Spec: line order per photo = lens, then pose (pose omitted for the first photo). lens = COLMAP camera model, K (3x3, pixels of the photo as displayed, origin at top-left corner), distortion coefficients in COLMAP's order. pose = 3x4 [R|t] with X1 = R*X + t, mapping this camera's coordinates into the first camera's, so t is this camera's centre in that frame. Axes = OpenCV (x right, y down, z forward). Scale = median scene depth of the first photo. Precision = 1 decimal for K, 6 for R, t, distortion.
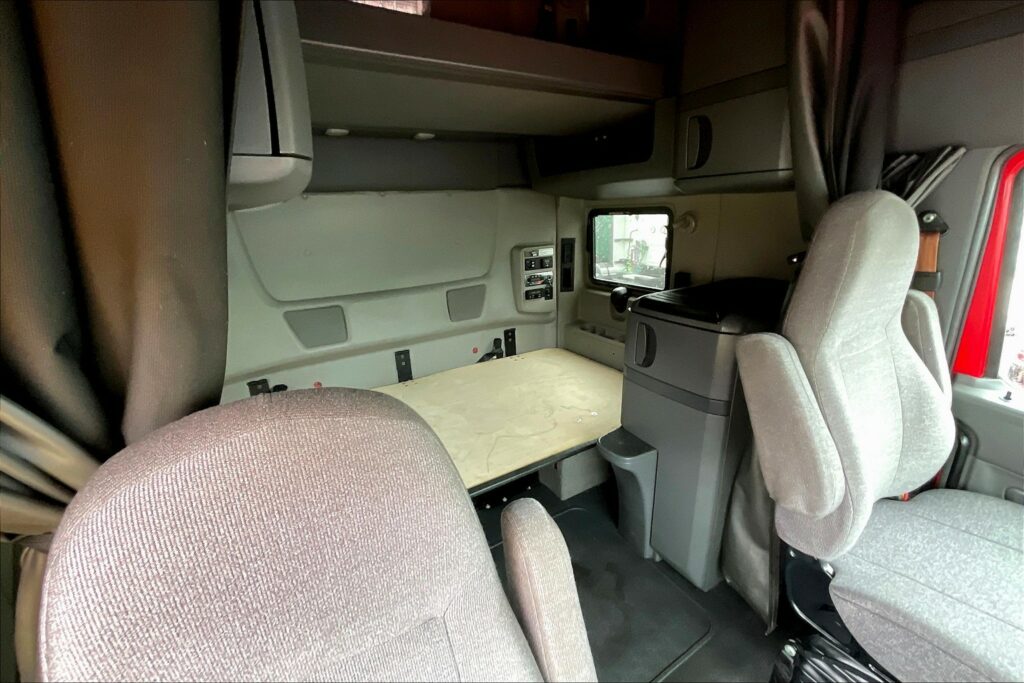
lens RADIAL K [[413.4, 0, 514.5], [0, 413.4, 341.7], [0, 0, 1]] dist [-0.009318, 0.003650]
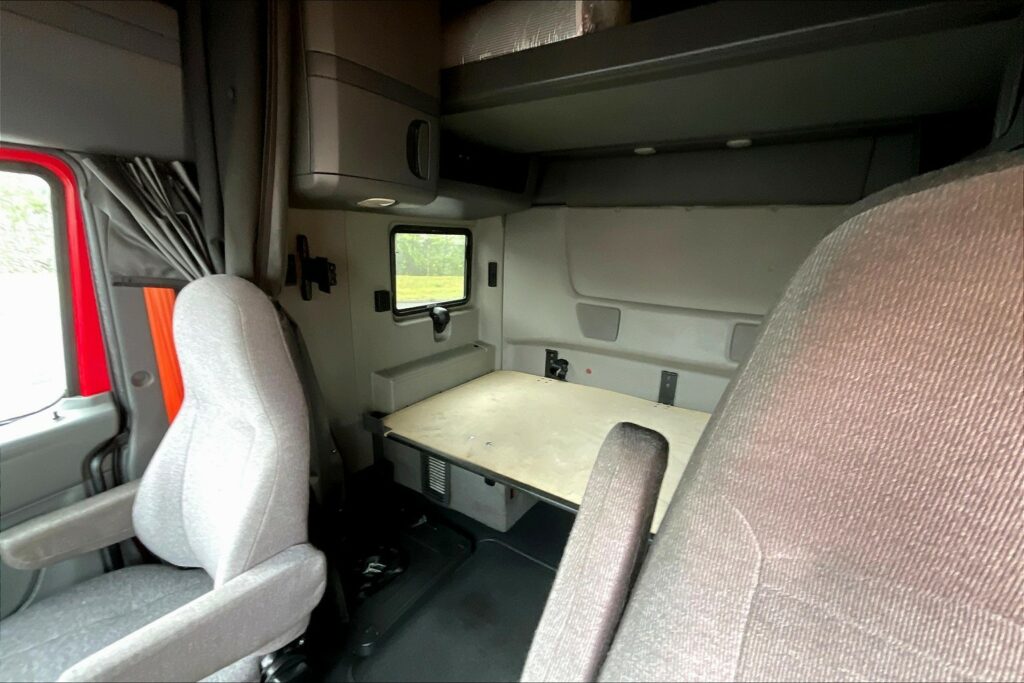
lens RADIAL K [[413.4, 0, 514.5], [0, 413.4, 341.7], [0, 0, 1]] dist [-0.009318, 0.003650]
pose [[0.442356, 0.282926, -0.851043, 0.416479], [-0.306010, 0.939603, 0.153309, -0.091412], [0.843018, 0.192611, 0.502217, 0.236814]]
